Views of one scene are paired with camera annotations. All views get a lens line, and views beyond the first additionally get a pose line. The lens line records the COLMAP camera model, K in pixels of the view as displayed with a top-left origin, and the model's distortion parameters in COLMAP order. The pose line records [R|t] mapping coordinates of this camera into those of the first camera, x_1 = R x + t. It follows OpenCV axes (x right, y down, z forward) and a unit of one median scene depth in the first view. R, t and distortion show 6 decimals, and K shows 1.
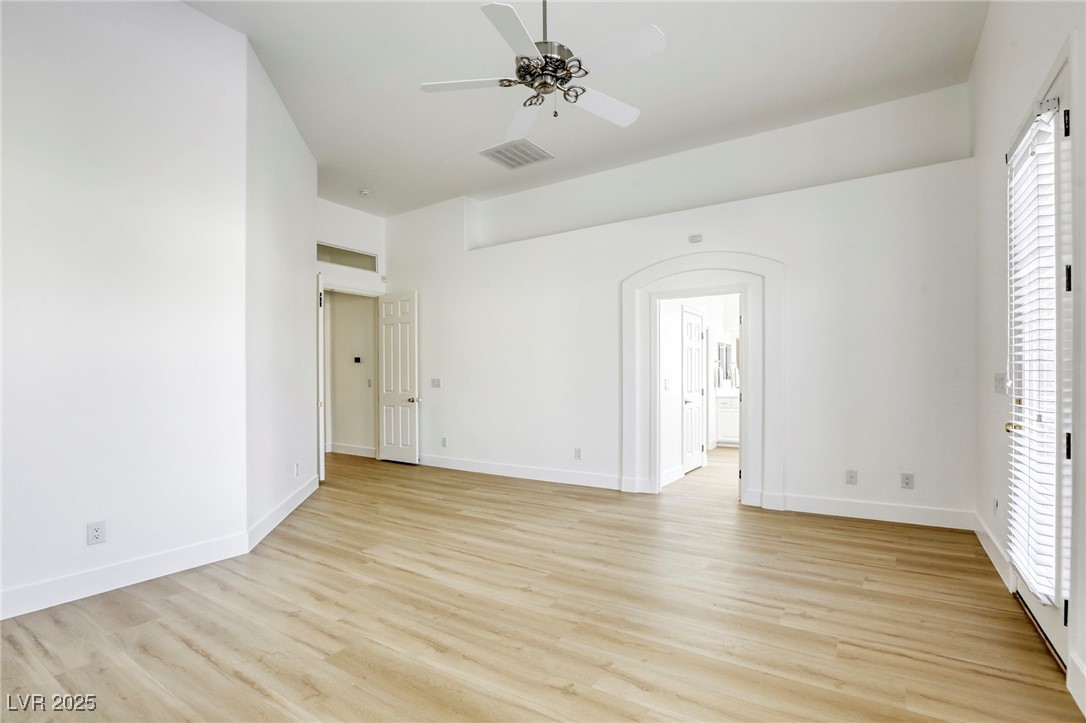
lens RADIAL K [[510.1, 0, 531.8], [0, 510.1, 387.8], [0, 0, 1]] dist [-0.001354, 0.000057]
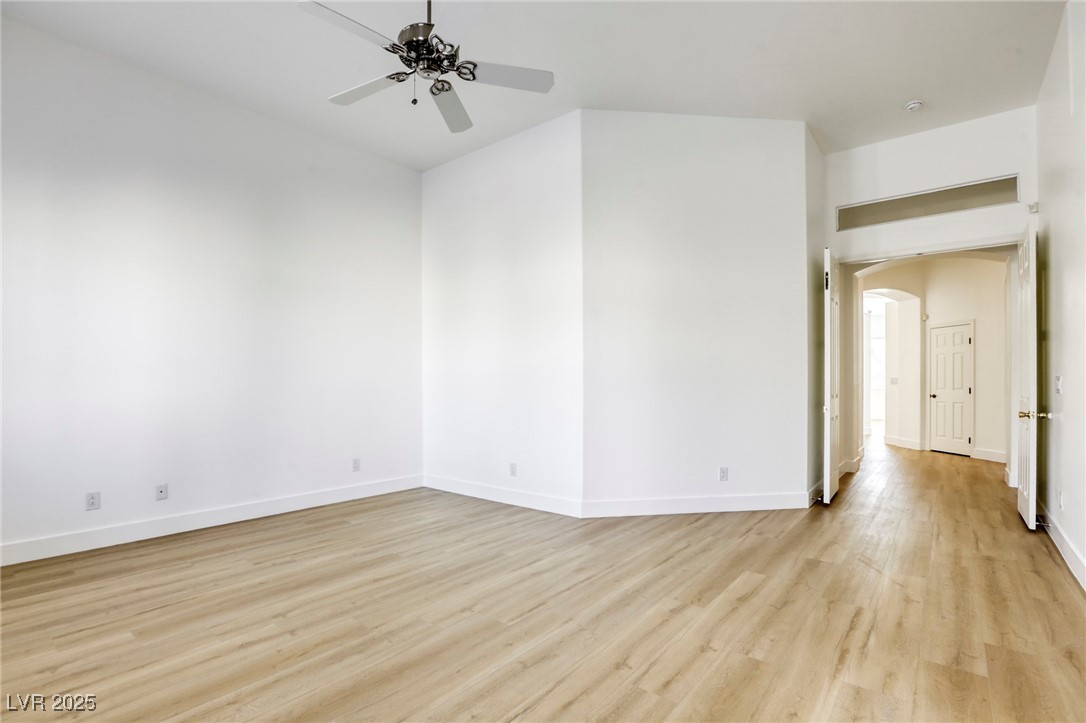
lens RADIAL K [[510.1, 0, 531.8], [0, 510.1, 387.8], [0, 0, 1]] dist [-0.001354, 0.000057]
pose [[-0.105053, 0.007527, -0.994438, 0.754035], [0.002135, 0.999971, 0.007343, -0.020999], [0.994464, -0.001352, -0.105066, 1.001532]]
